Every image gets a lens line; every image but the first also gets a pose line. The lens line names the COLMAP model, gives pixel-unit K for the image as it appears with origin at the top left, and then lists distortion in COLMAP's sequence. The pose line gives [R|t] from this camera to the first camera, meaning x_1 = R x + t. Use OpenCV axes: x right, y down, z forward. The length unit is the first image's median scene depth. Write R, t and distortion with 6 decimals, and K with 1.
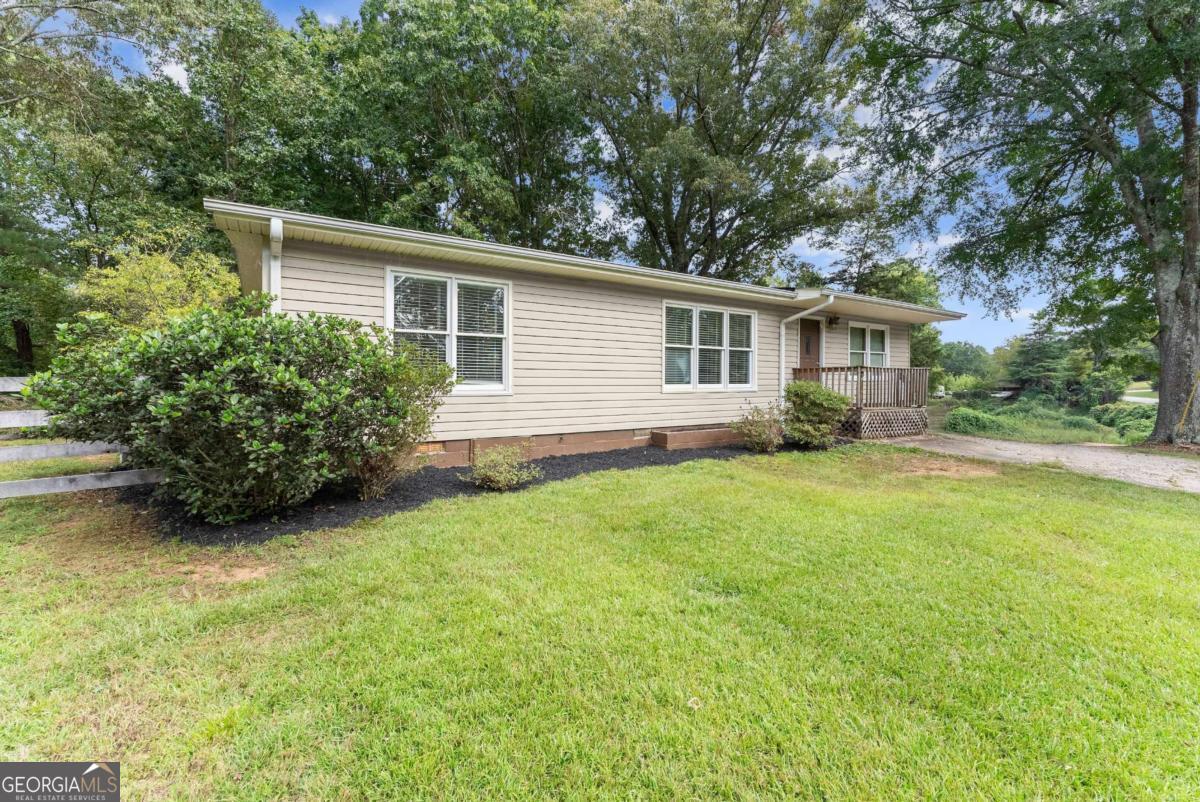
lens RADIAL K [[493.7, 0, 600.3], [0, 493.7, 394.2], [0, 0, 1]] dist [0.000656, -0.000325]
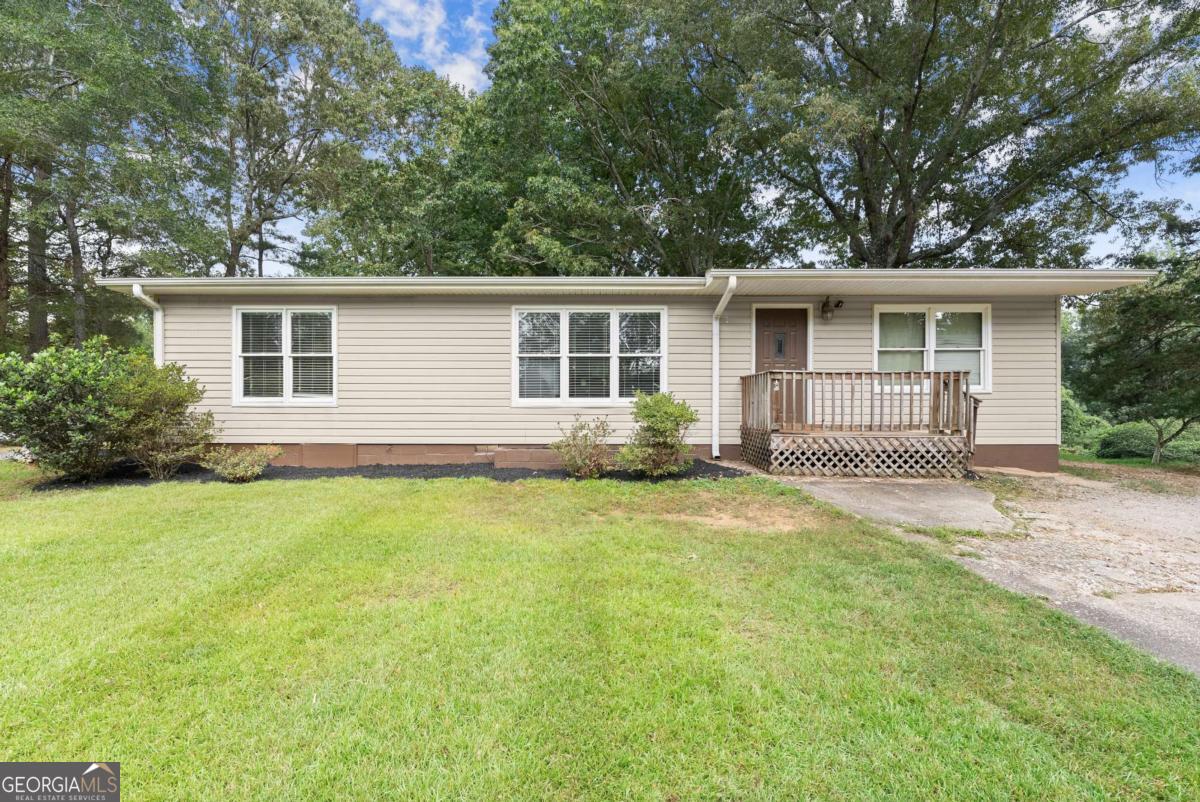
lens RADIAL K [[420.2, 0, 600.0], [0, 420.2, 400.5], [0, 0, 1]] dist [-0.000781, -0.000041]
pose [[0.832931, 0.004976, -0.553354, 0.662397], [-0.014354, 0.999817, -0.012615, -0.006518], [0.553190, 0.018450, 0.832851, 0.414744]]
